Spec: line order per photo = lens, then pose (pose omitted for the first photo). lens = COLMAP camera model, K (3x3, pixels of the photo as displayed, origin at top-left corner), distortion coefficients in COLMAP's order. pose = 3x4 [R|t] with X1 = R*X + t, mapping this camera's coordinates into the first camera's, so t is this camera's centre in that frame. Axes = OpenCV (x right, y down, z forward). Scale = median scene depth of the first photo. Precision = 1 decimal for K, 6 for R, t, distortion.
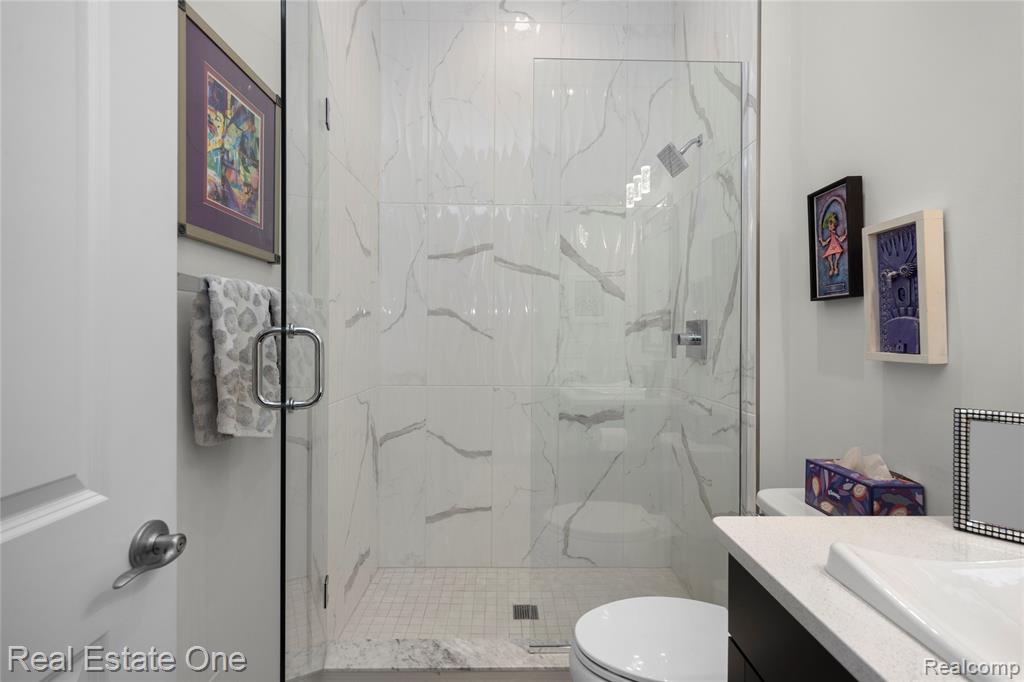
lens RADIAL K [[463.7, 0, 512.8], [0, 463.7, 338.1], [0, 0, 1]] dist [0.004828, -0.001257]
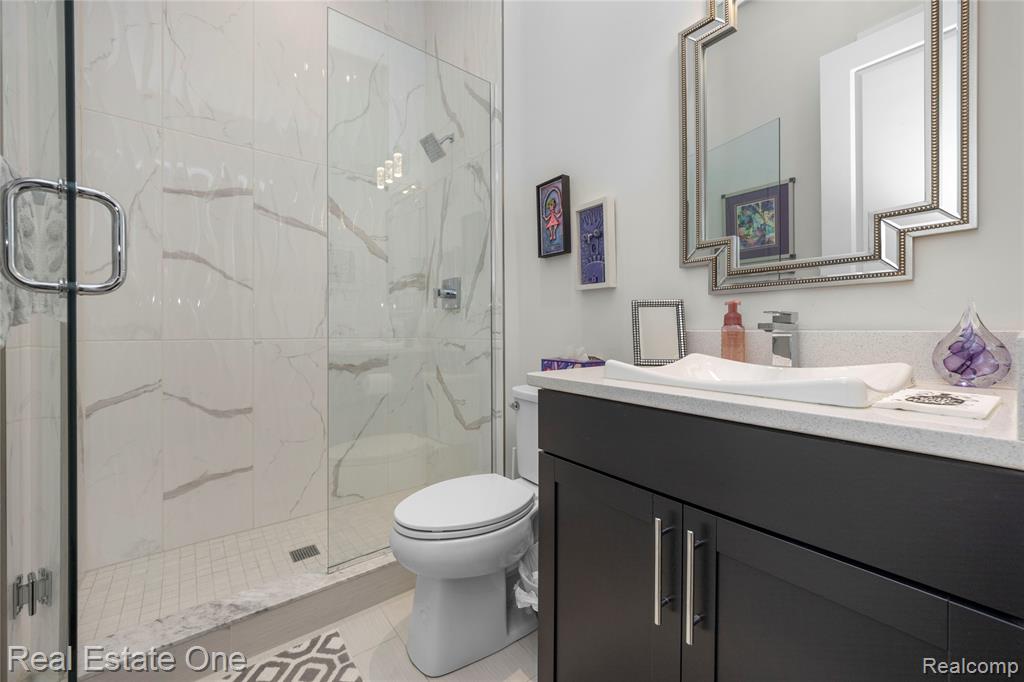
lens RADIAL K [[402.5, 0, 509.7], [0, 402.5, 335.0], [0, 0, 1]] dist [0.003549, -0.000502]
pose [[0.794179, -0.012877, 0.607547, -0.151303], [0.008683, 0.999914, 0.009843, 0.107348], [-0.607622, -0.002542, 0.794222, 0.021255]]
